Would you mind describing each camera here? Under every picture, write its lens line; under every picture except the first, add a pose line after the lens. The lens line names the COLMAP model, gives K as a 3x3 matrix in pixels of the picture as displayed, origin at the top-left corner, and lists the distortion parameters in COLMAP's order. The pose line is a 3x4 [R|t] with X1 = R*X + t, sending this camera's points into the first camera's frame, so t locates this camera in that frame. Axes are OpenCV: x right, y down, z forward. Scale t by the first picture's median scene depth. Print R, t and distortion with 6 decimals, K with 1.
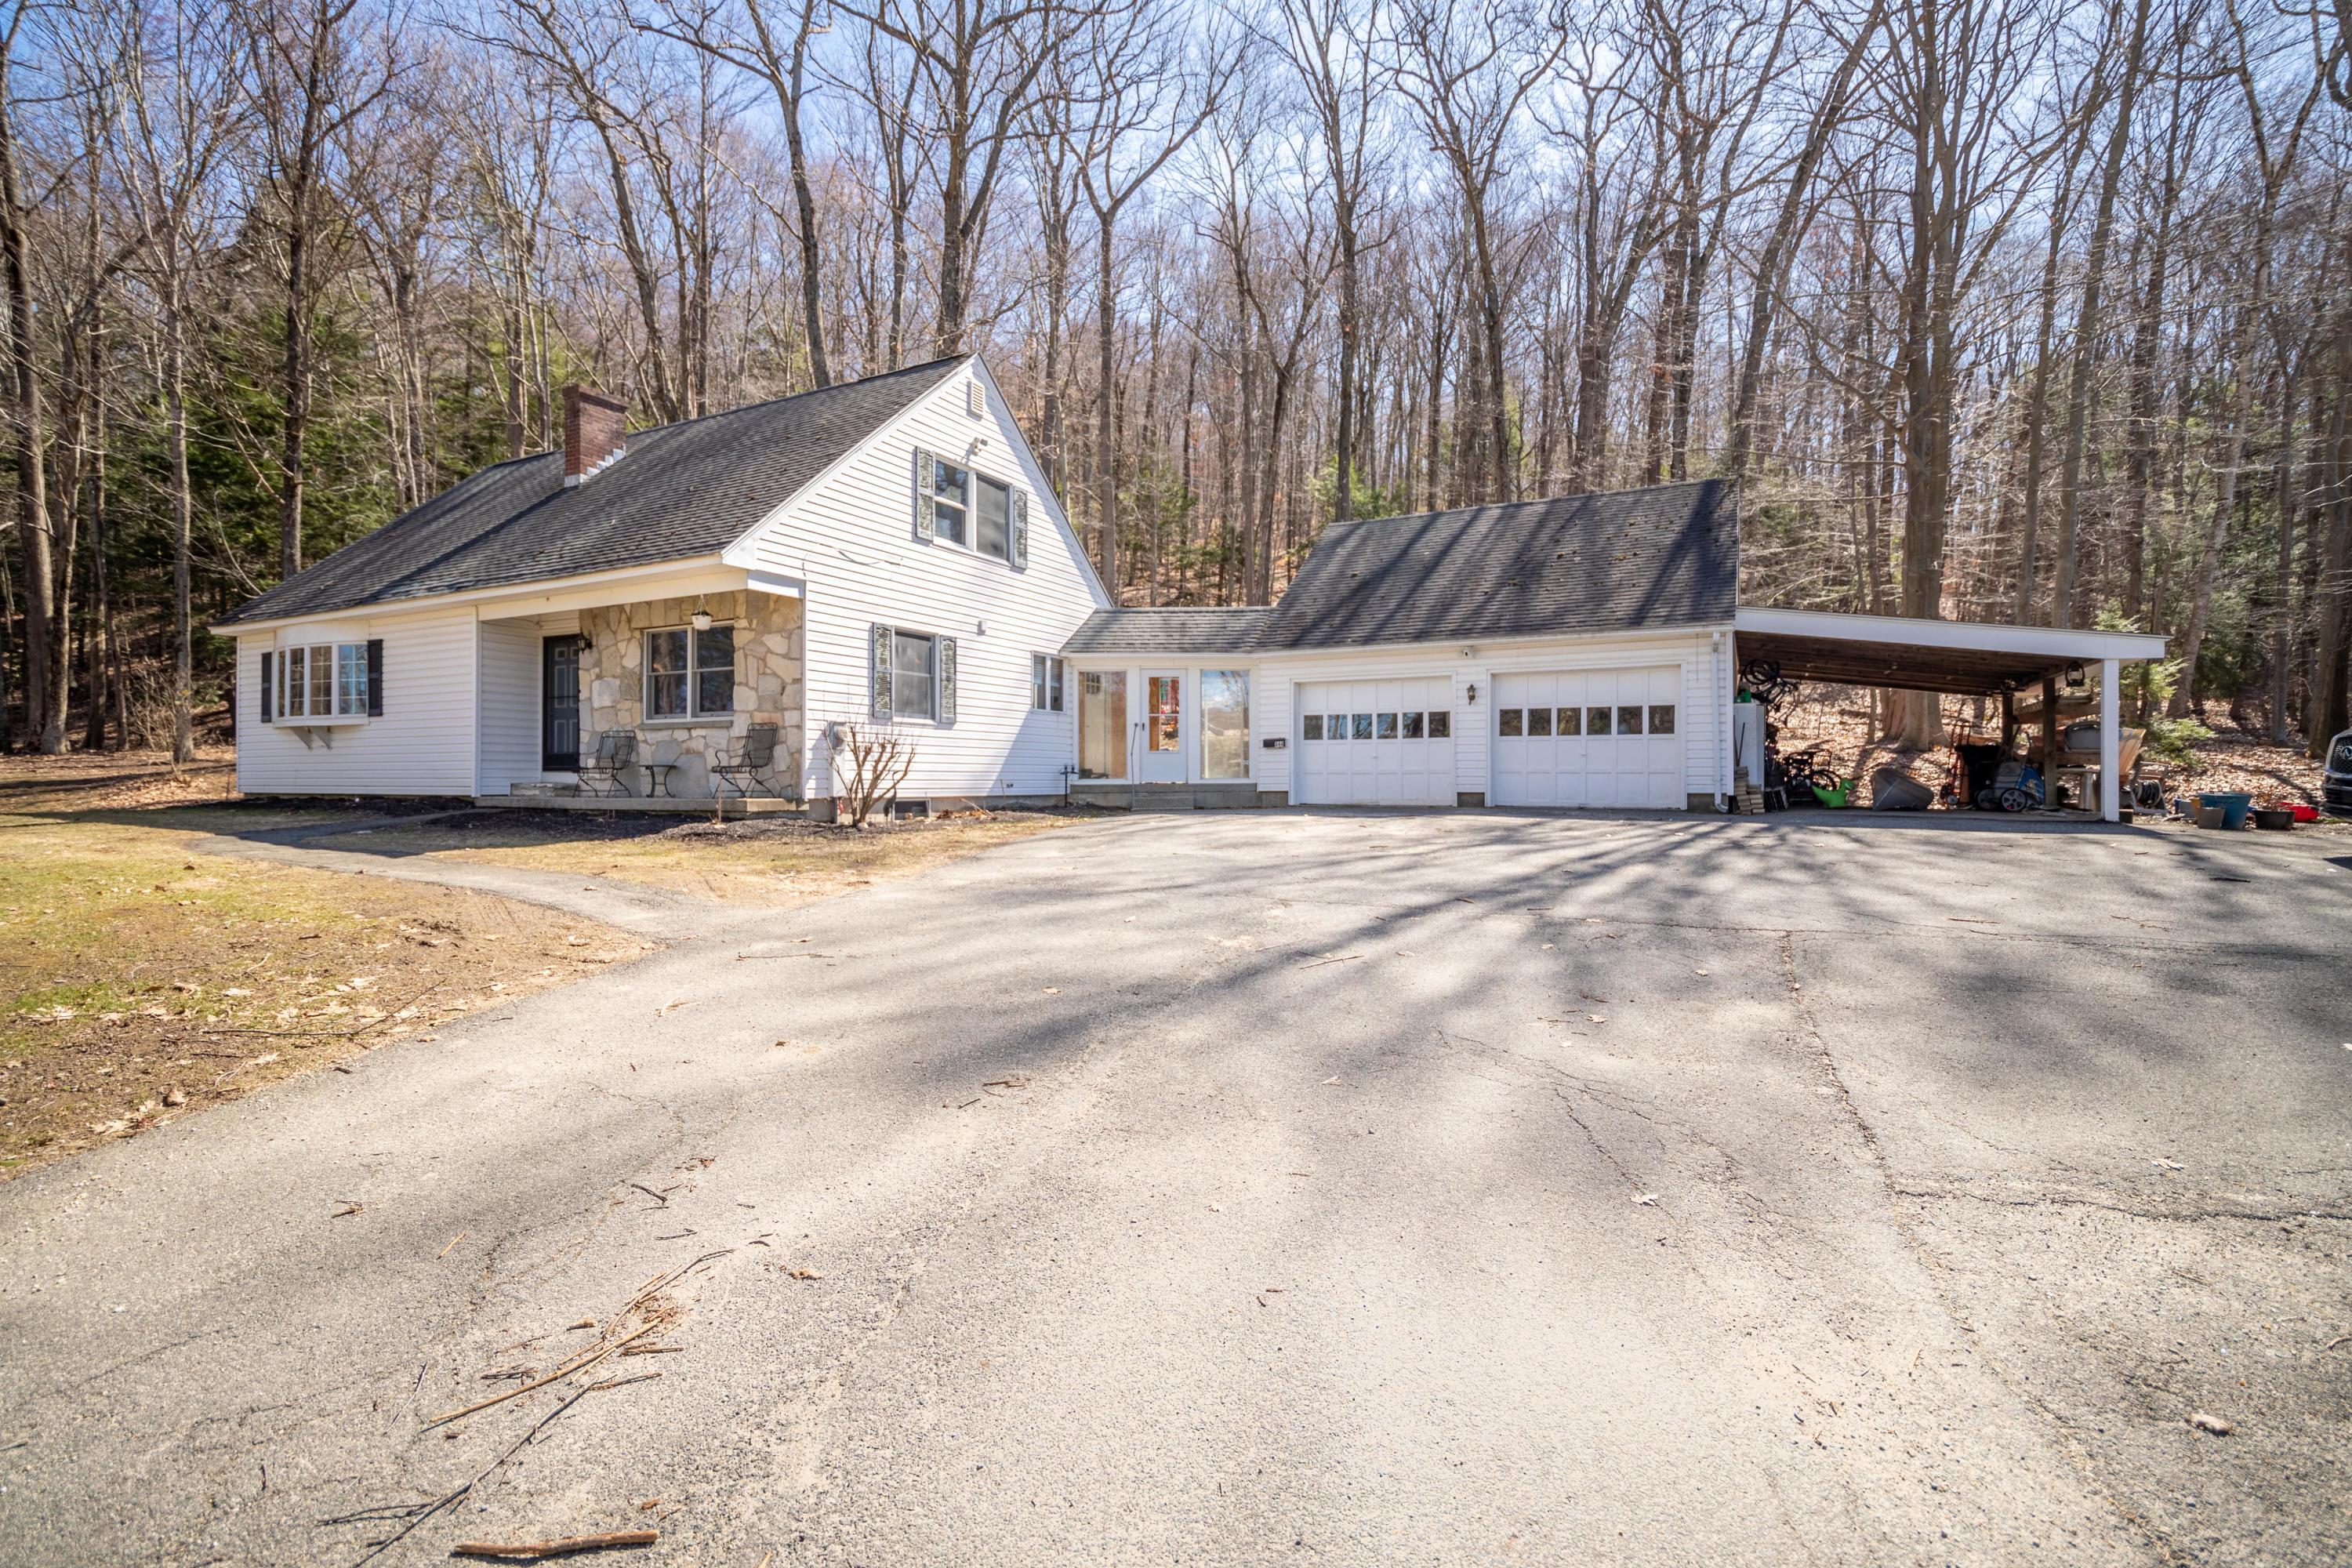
lens RADIAL K [[1075.6, 0, 1183.8], [0, 1075.6, 783.0], [0, 0, 1]] dist [0.004232, -0.000119]
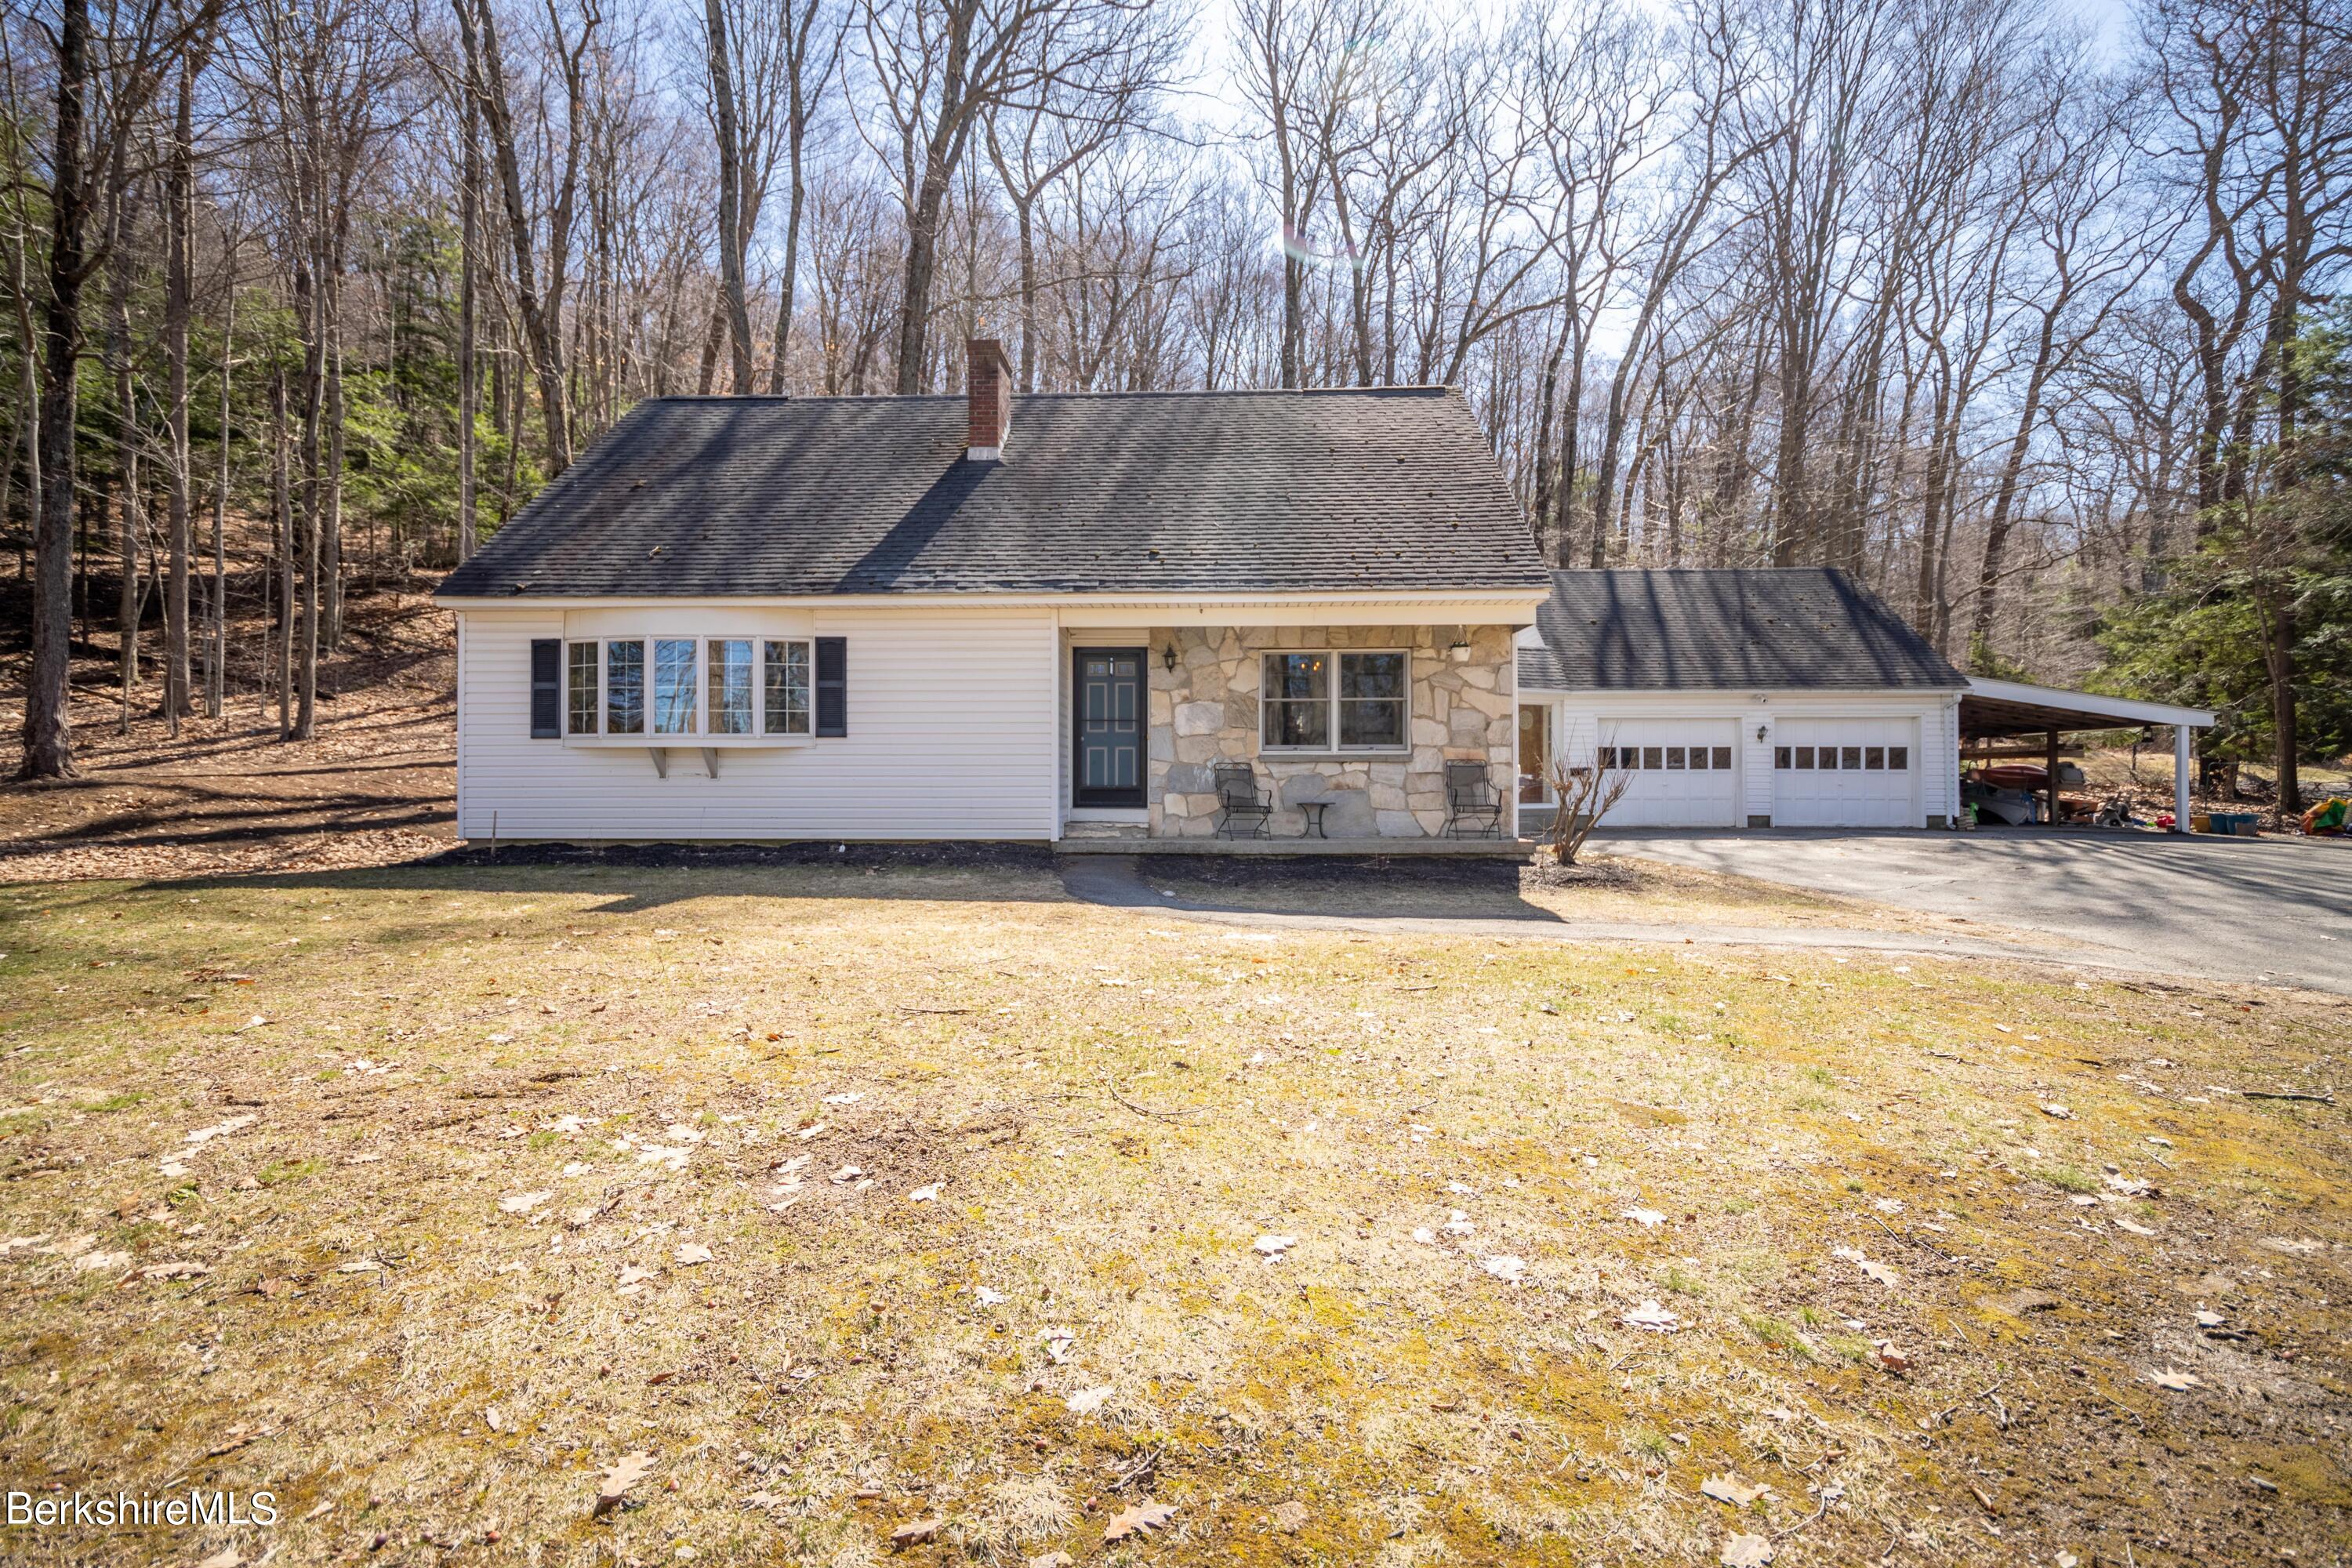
lens RADIAL K [[1075.6, 0, 1181.9], [0, 1075.6, 792.4], [0, 0, 1]] dist [0.004232, -0.000119]
pose [[0.896194, -0.005122, 0.443632, -0.912538], [0.001651, 0.999965, 0.008210, -0.030095], [-0.443658, -0.006625, 0.896171, 0.215061]]
